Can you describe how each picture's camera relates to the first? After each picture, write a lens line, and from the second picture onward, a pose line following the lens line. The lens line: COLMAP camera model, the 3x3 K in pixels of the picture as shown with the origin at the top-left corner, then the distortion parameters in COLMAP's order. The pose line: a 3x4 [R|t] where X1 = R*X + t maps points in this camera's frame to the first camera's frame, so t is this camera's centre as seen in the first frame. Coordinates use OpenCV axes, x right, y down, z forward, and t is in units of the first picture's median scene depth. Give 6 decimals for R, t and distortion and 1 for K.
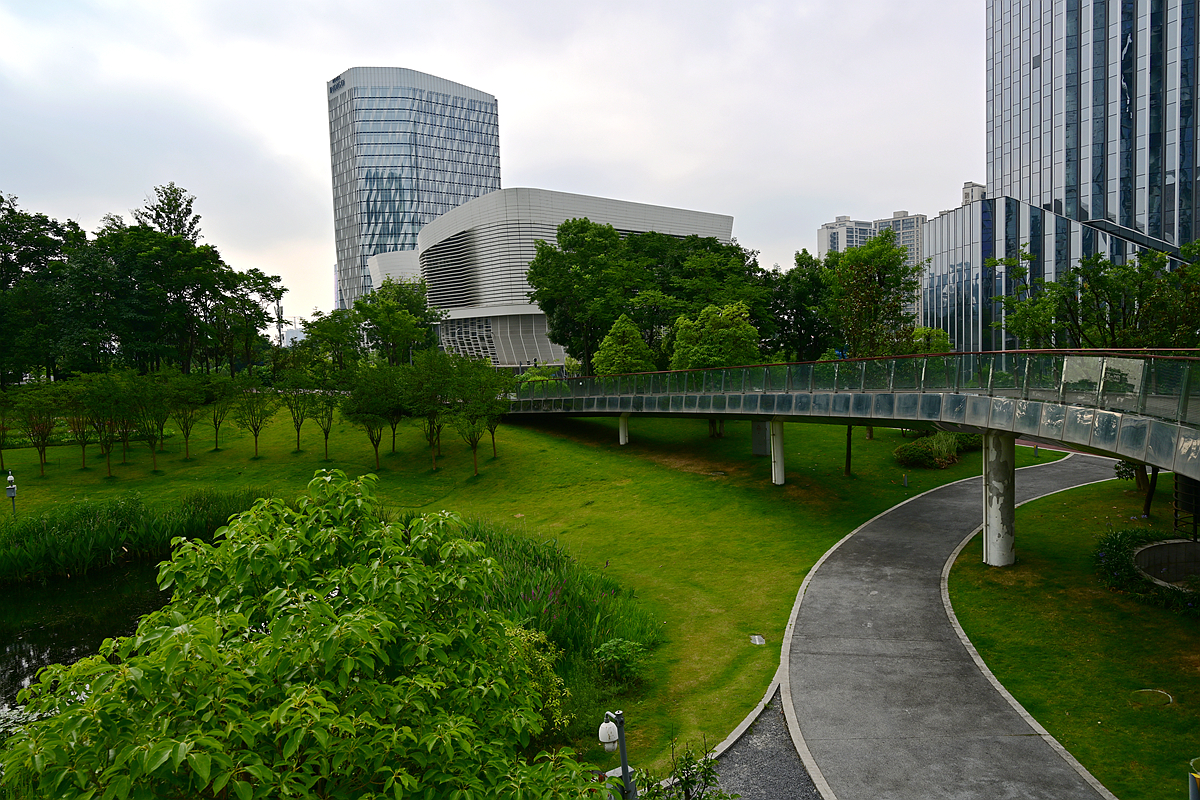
lens RADIAL K [[847.4, 0, 600.0], [0, 847.4, 400.0], [0, 0, 1]] dist [-0.001358, -0.001304]
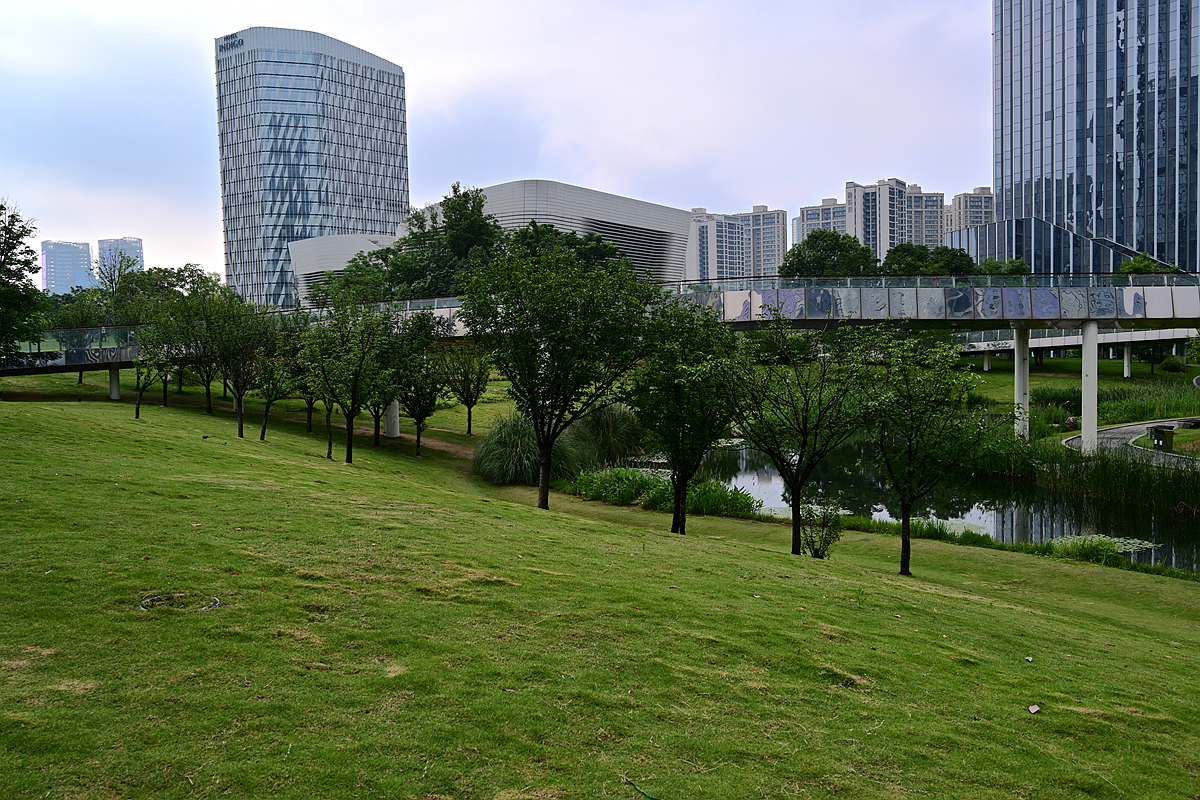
lens RADIAL K [[1048.0, 0, 600.0], [0, 1048.0, 400.0], [0, 0, 1]] dist [0.003015, 0.003574]
pose [[0.966008, -0.007283, 0.258411, -0.224995], [0.012318, 0.999764, -0.017870, 0.024176], [-0.258220, 0.020446, 0.965870, -0.148946]]
